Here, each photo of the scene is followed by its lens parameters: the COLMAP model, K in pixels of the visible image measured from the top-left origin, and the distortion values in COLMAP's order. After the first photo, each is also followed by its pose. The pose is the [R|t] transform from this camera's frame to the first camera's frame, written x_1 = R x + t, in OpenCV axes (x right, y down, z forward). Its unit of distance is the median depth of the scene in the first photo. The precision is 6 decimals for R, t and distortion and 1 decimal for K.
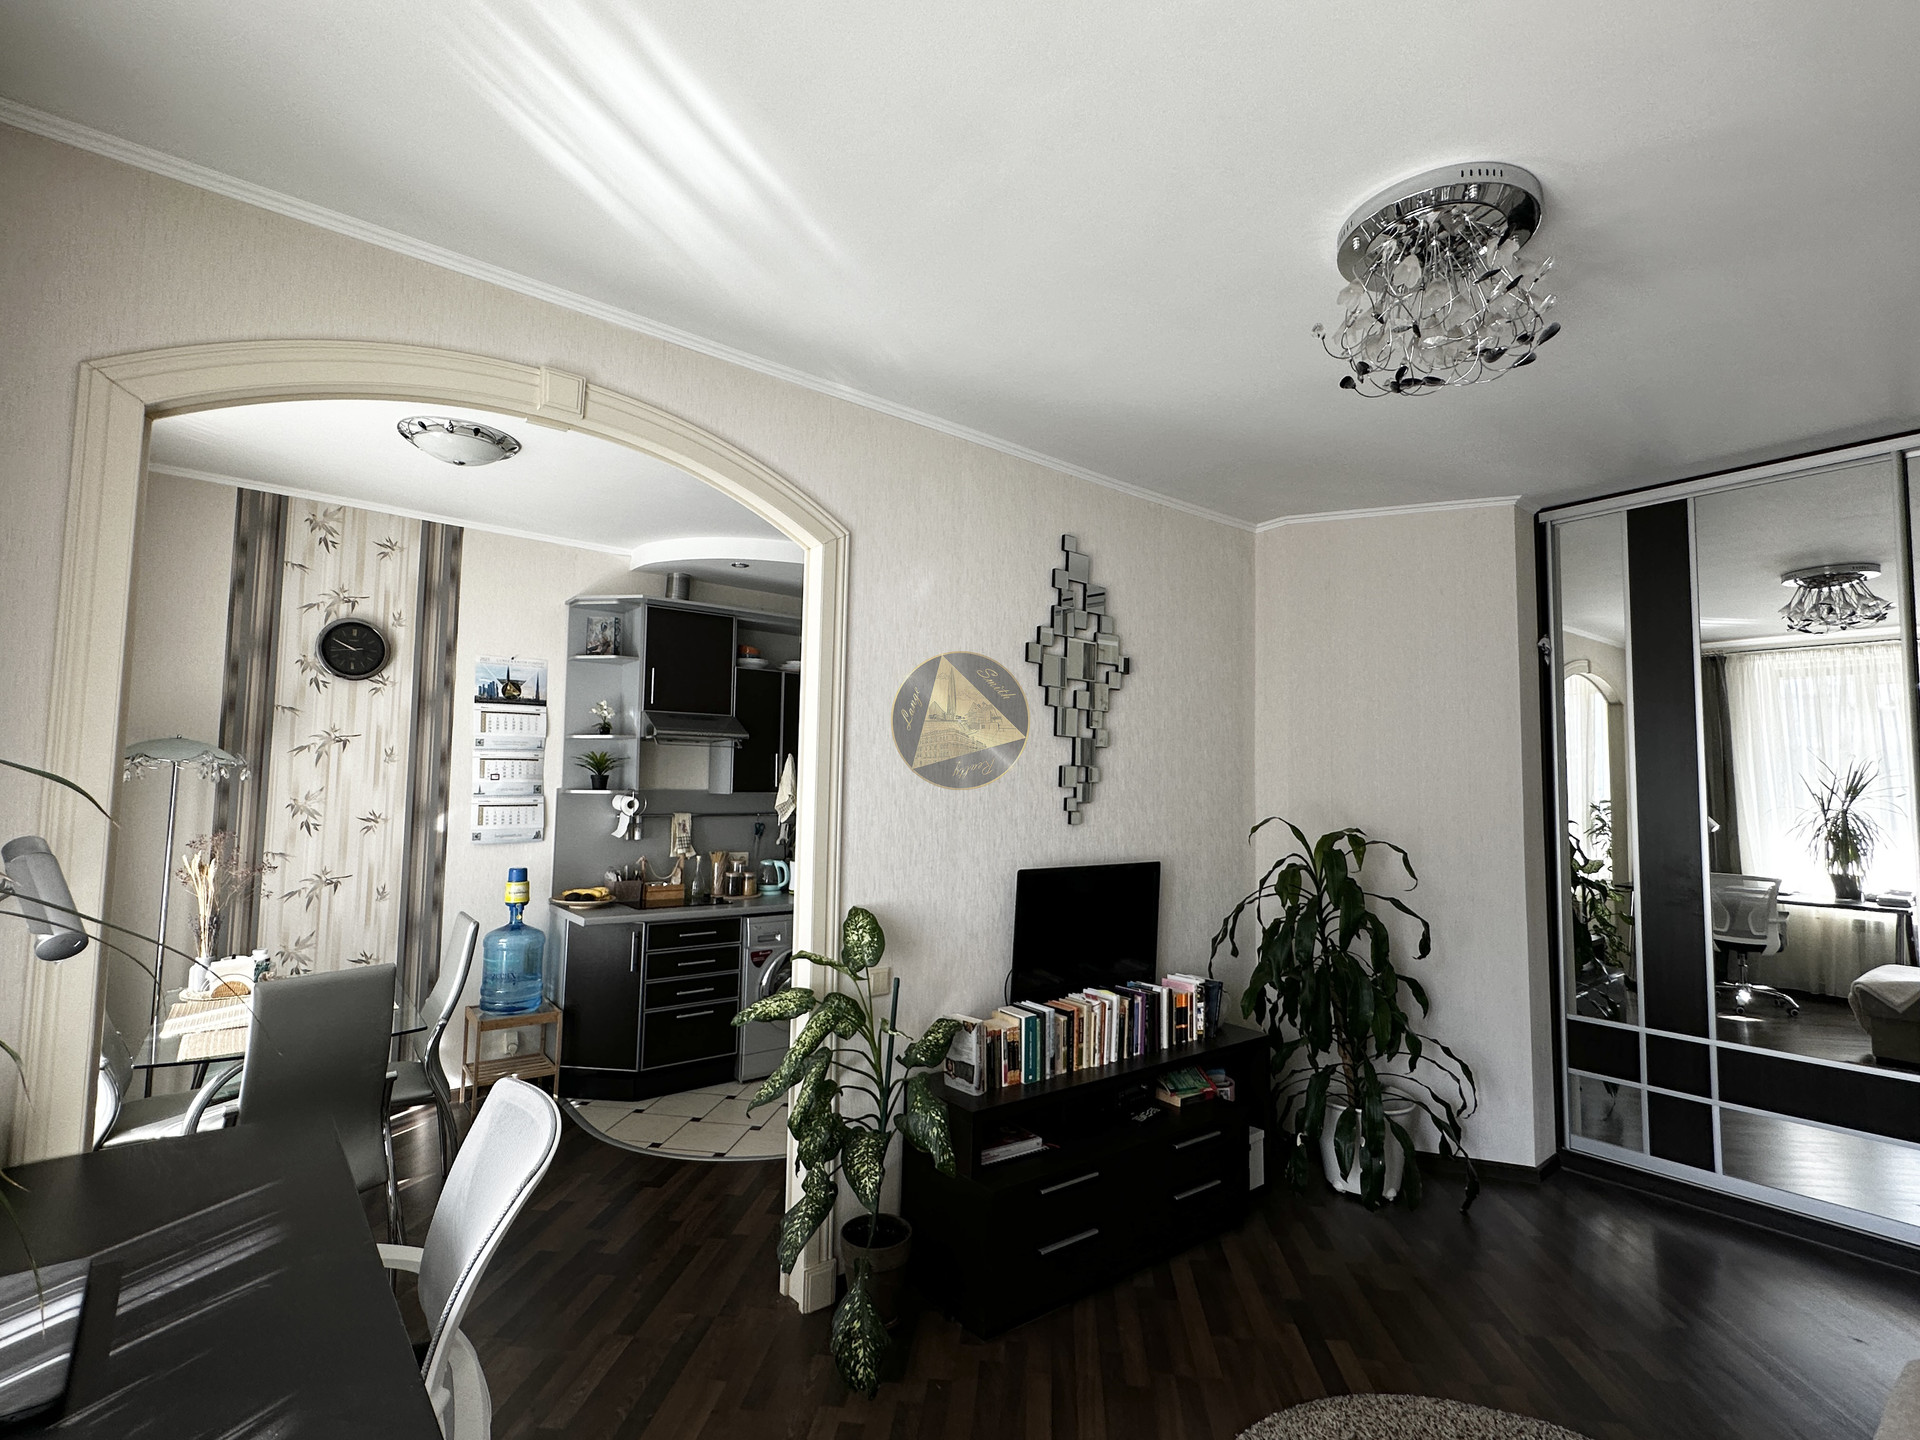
lens RADIAL K [[906.2, 0, 958.2], [0, 906.2, 724.1], [0, 0, 1]] dist [-0.000911, -0.000539]
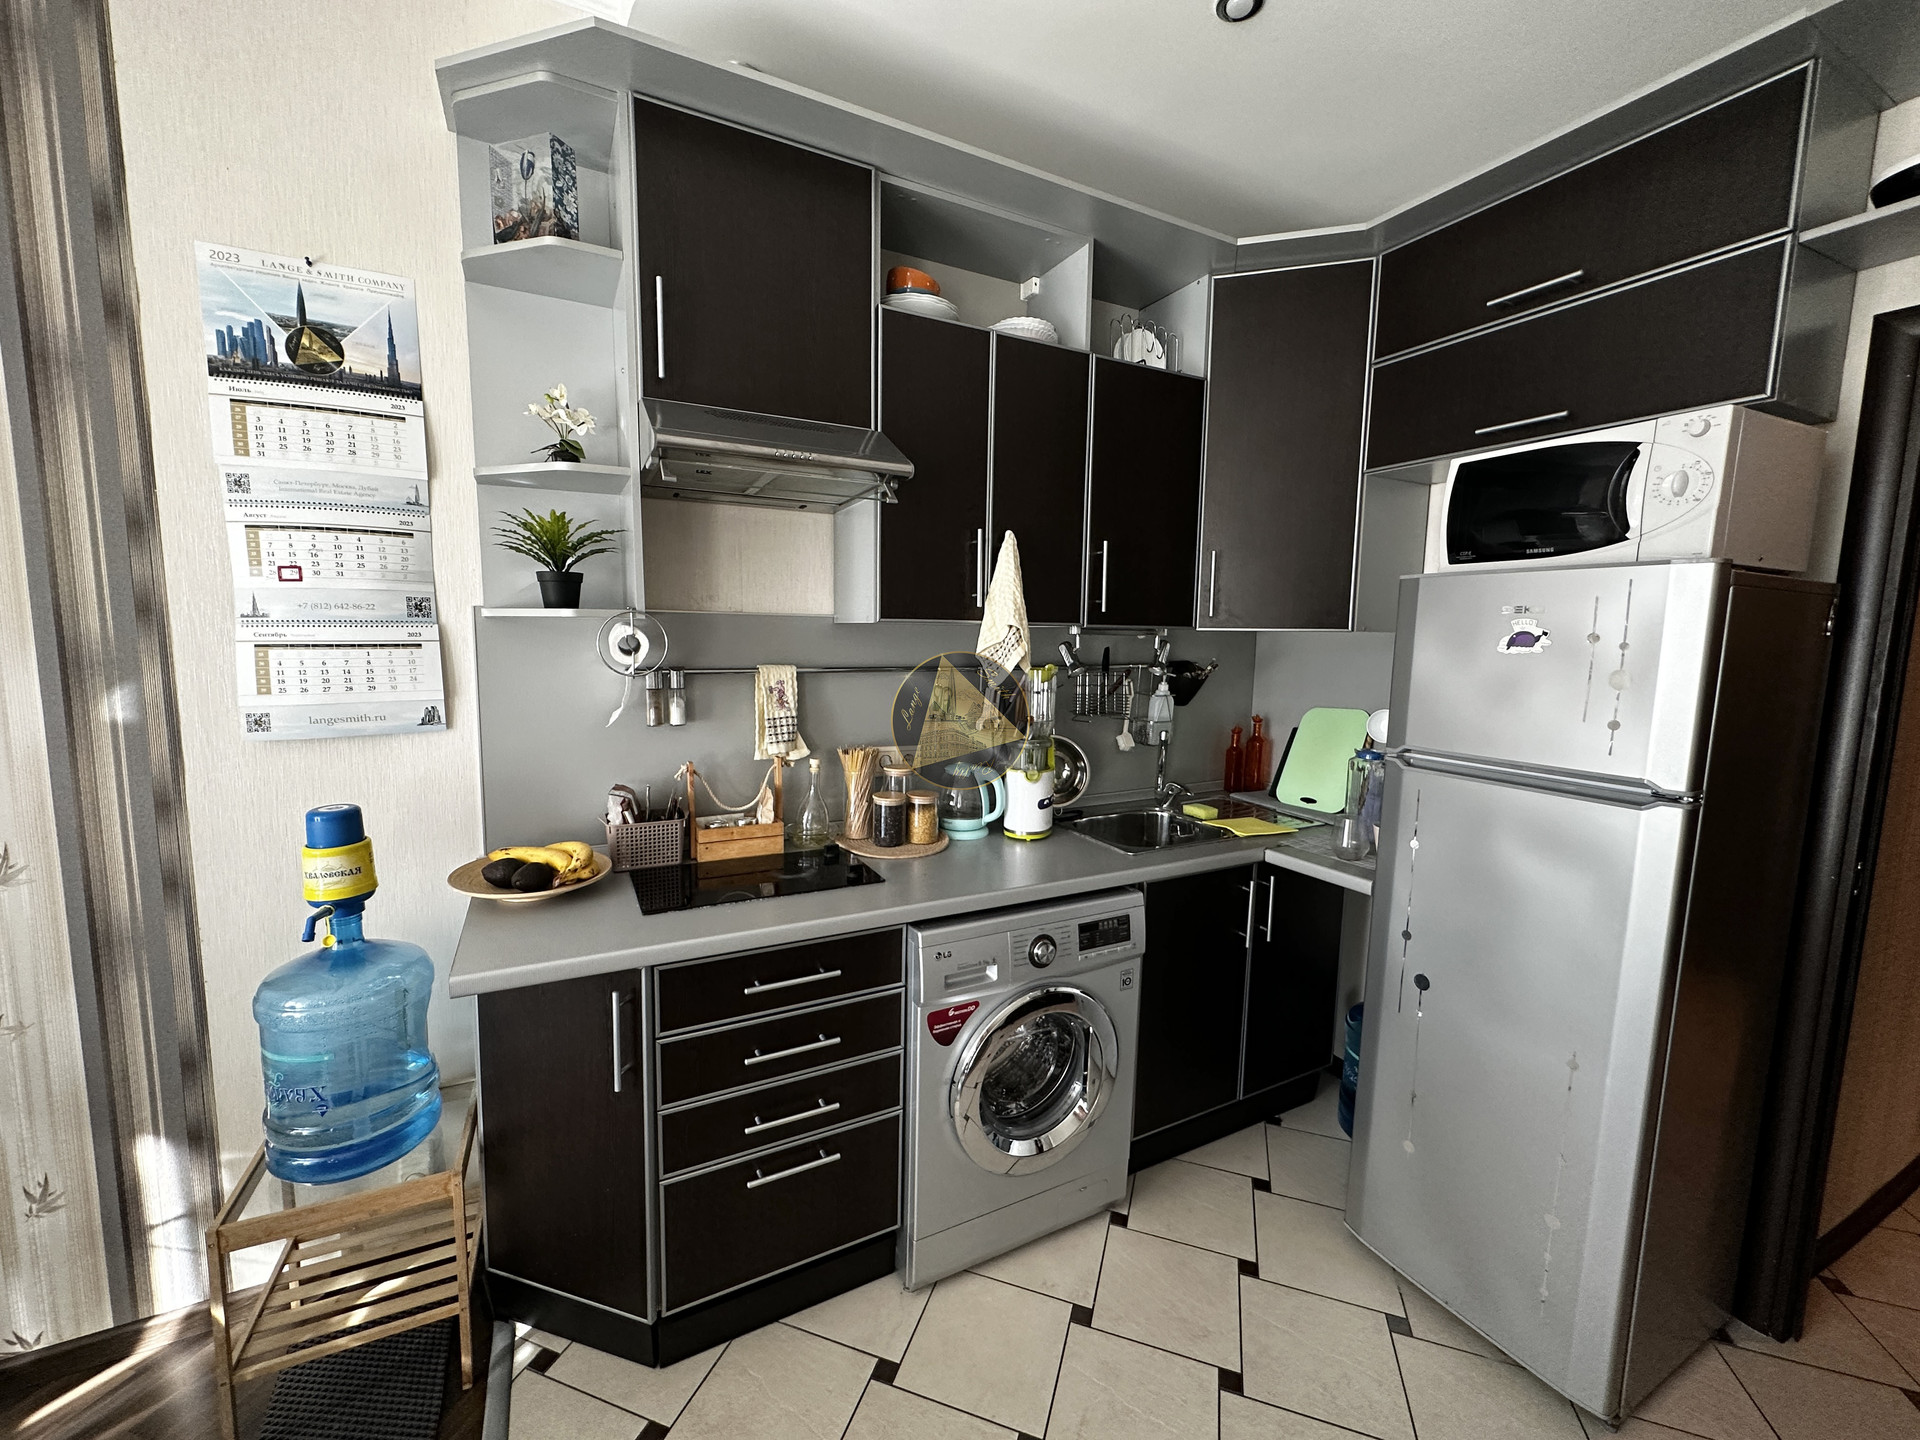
lens RADIAL K [[769.0, 0, 959.0], [0, 769.0, 720.5], [0, 0, 1]] dist [-0.001039, 0.000168]
pose [[0.982822, 0.024537, -0.182920, -0.161757], [0.009298, 0.983281, 0.181856, 0.063538], [0.184324, -0.180433, 0.966162, 0.722302]]
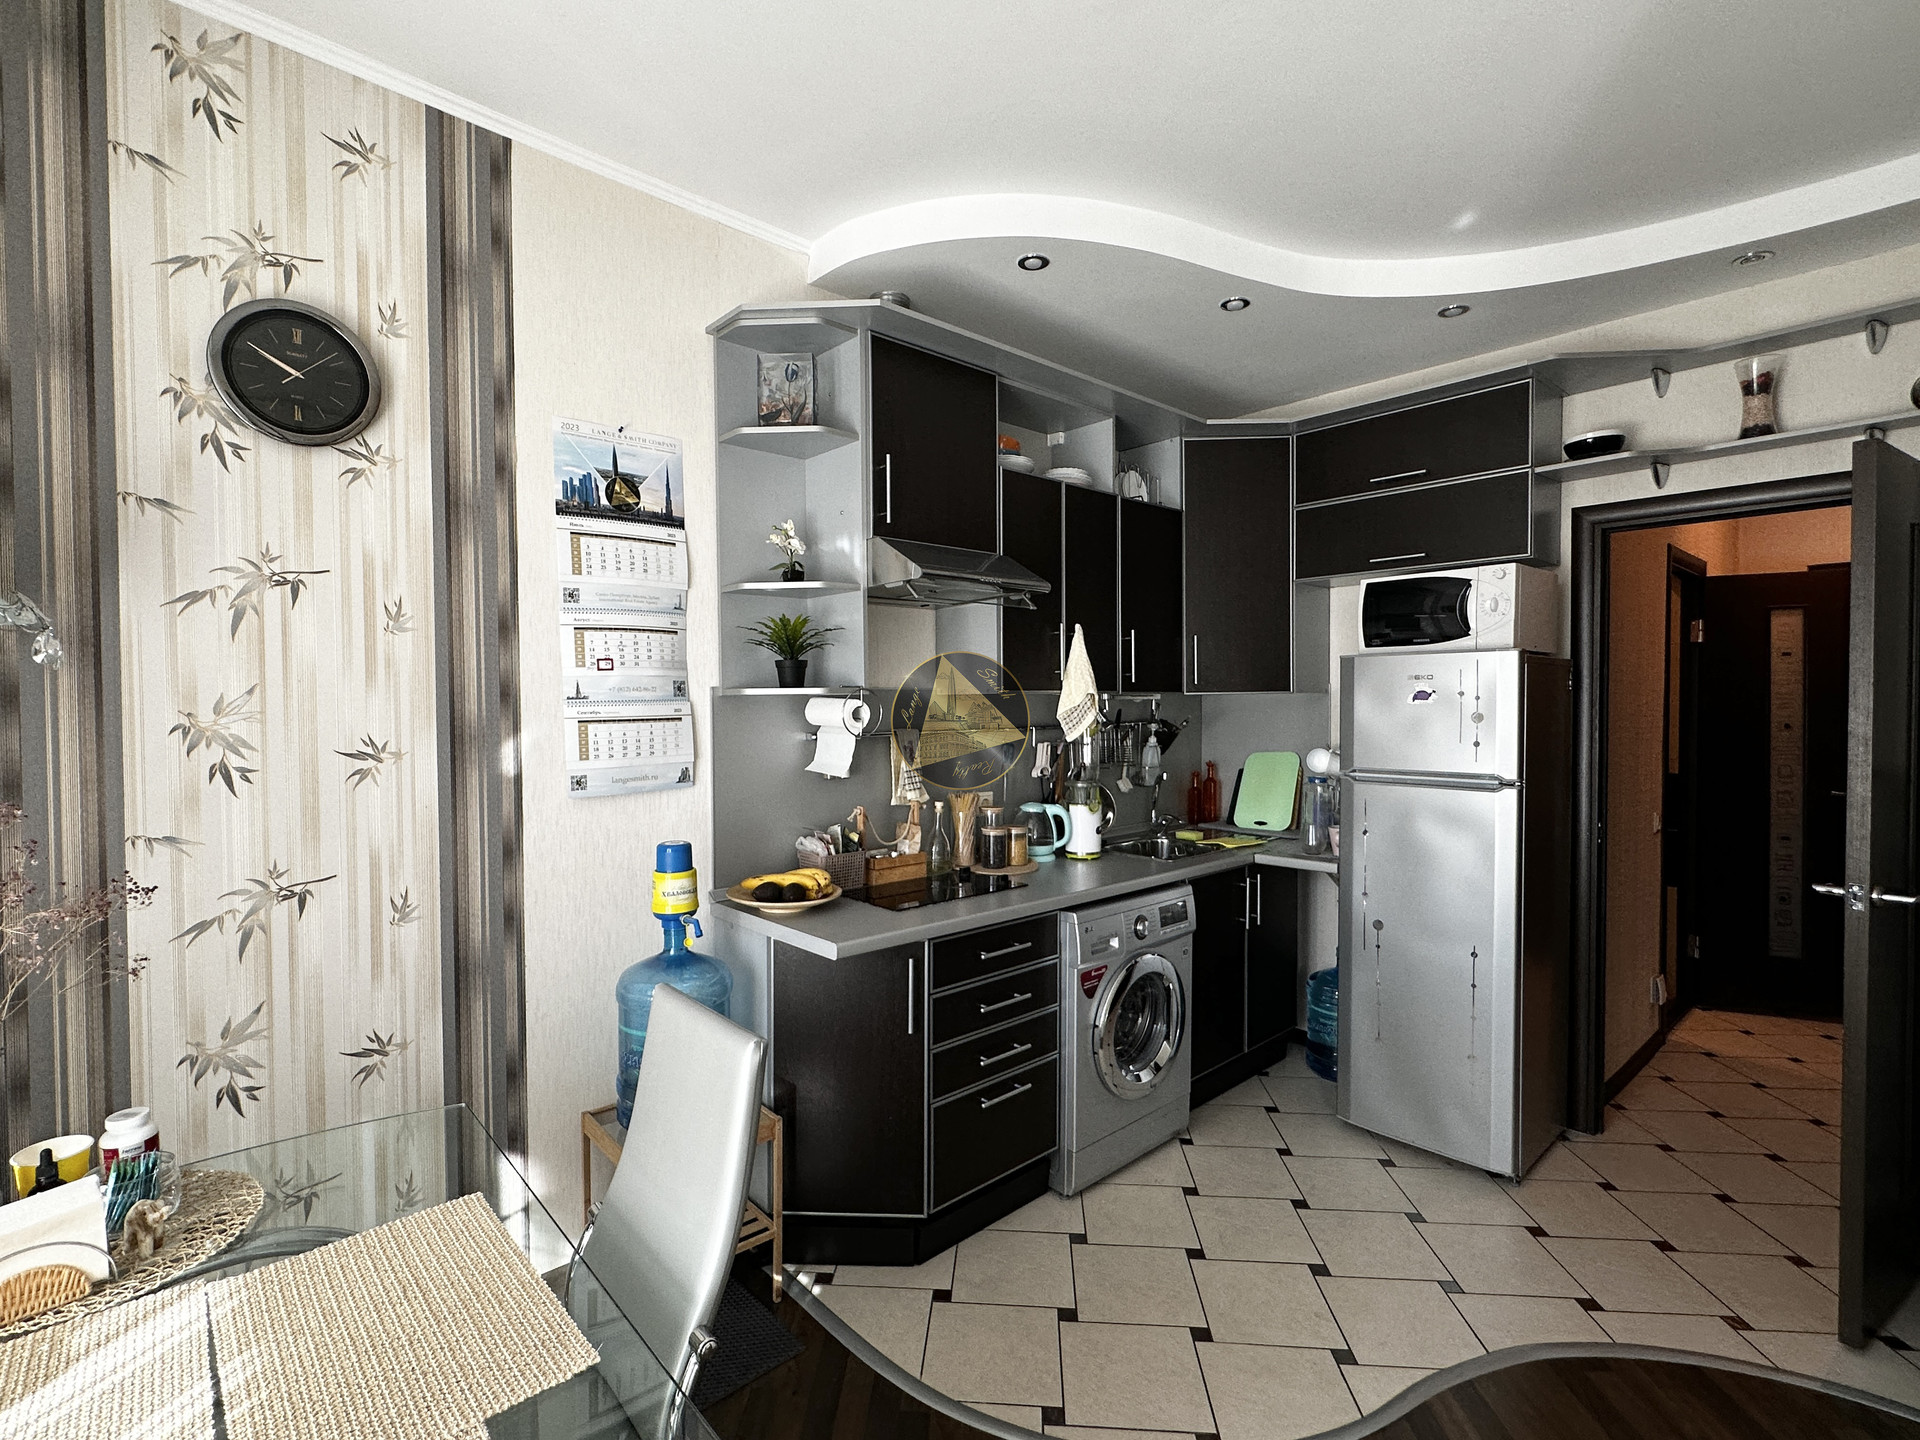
lens RADIAL K [[906.2, 0, 956.0], [0, 906.2, 724.5], [0, 0, 1]] dist [-0.000911, -0.000539]
pose [[0.997206, -0.021164, 0.071639, -0.355617], [0.014226, 0.995279, 0.096004, 0.046350], [-0.073333, -0.094717, 0.992800, 0.484906]]
